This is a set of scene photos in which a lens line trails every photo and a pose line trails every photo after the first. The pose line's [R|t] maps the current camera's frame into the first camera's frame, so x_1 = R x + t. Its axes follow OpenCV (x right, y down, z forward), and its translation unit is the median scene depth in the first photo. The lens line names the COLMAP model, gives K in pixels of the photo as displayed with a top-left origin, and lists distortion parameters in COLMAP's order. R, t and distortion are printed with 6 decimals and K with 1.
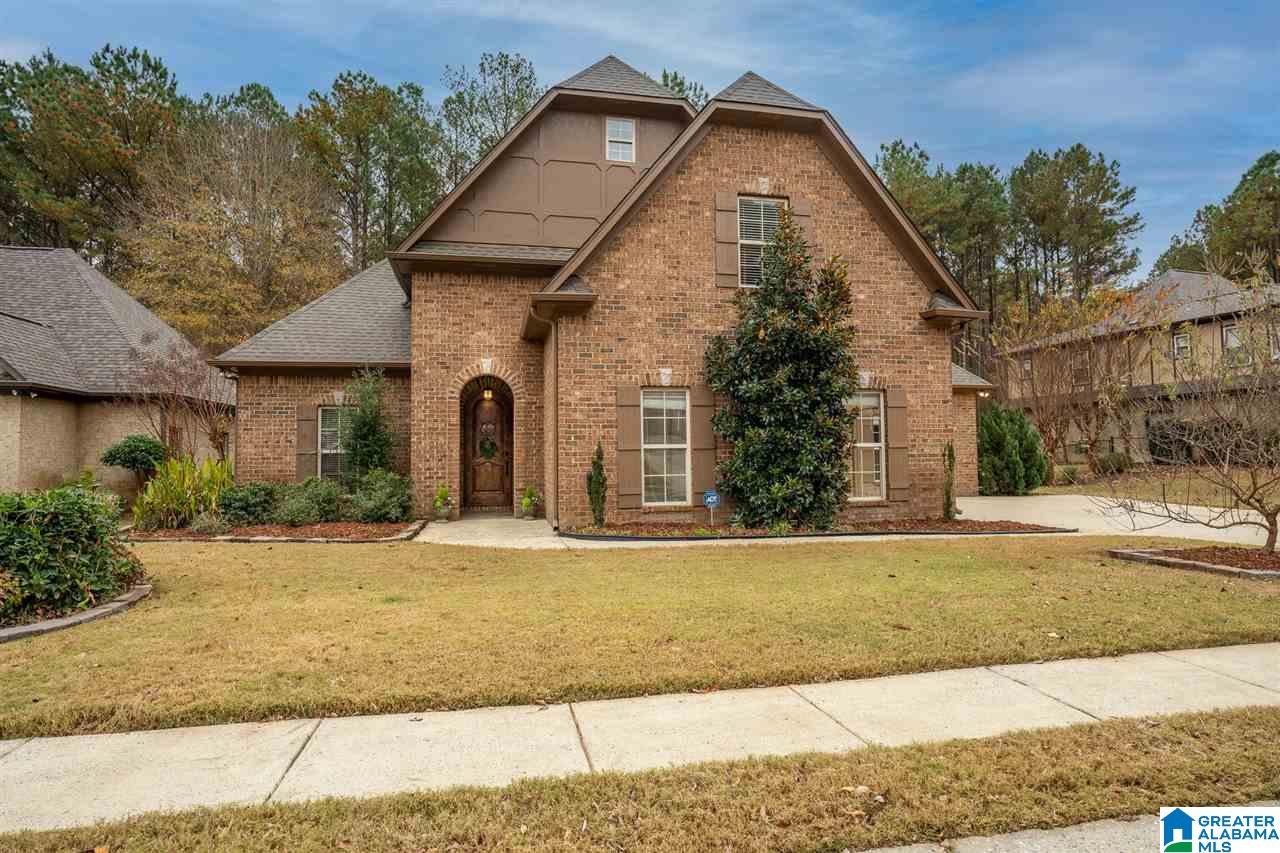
lens RADIAL K [[708.3, 0, 642.7], [0, 708.3, 426.1], [0, 0, 1]] dist [-0.030941, 0.011666]
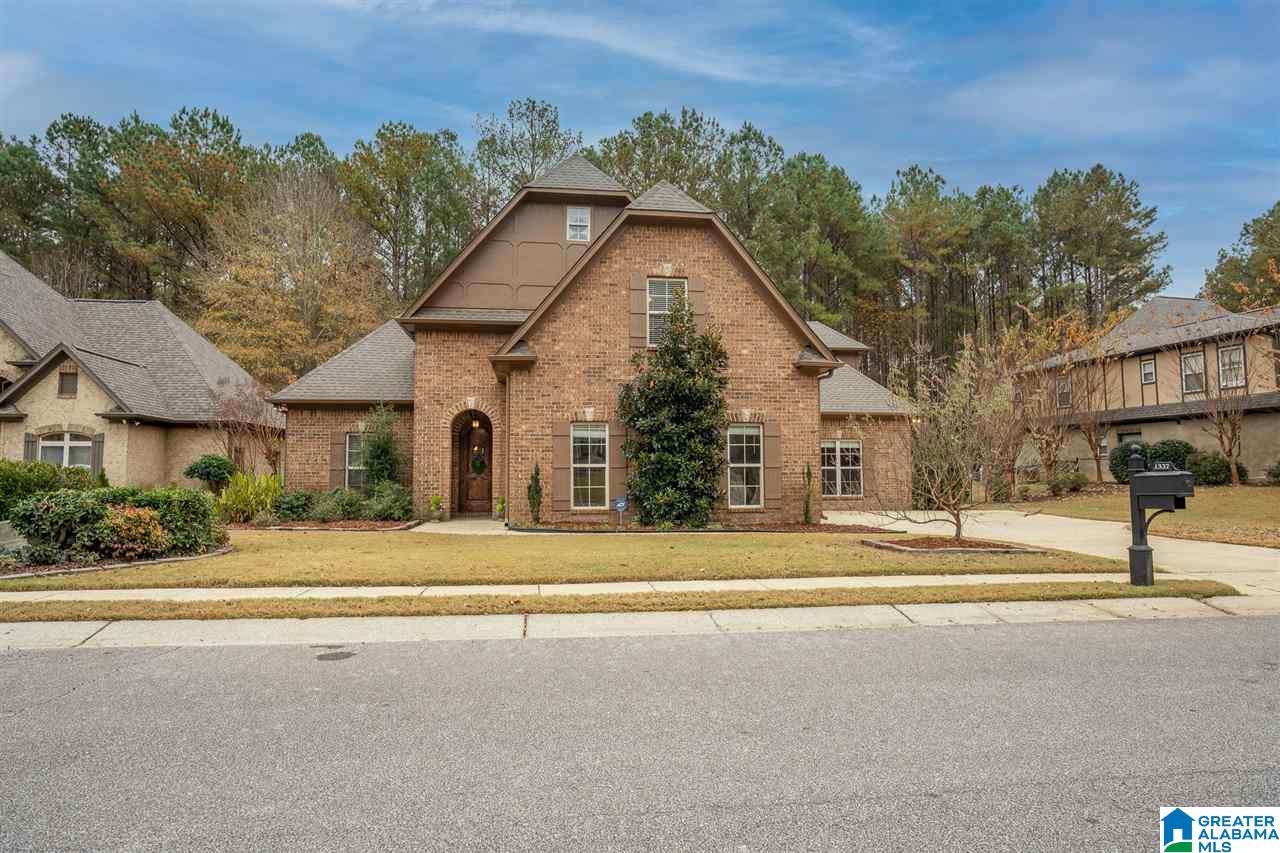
lens RADIAL K [[737.4, 0, 640.0], [0, 737.4, 423.5], [0, 0, 1]] dist [-0.023866, -0.005345]
pose [[0.996910, 0.000750, -0.078552, 0.188831], [-0.002811, 0.999655, -0.026132, -0.011880], [0.078505, 0.026272, 0.996567, -0.314640]]
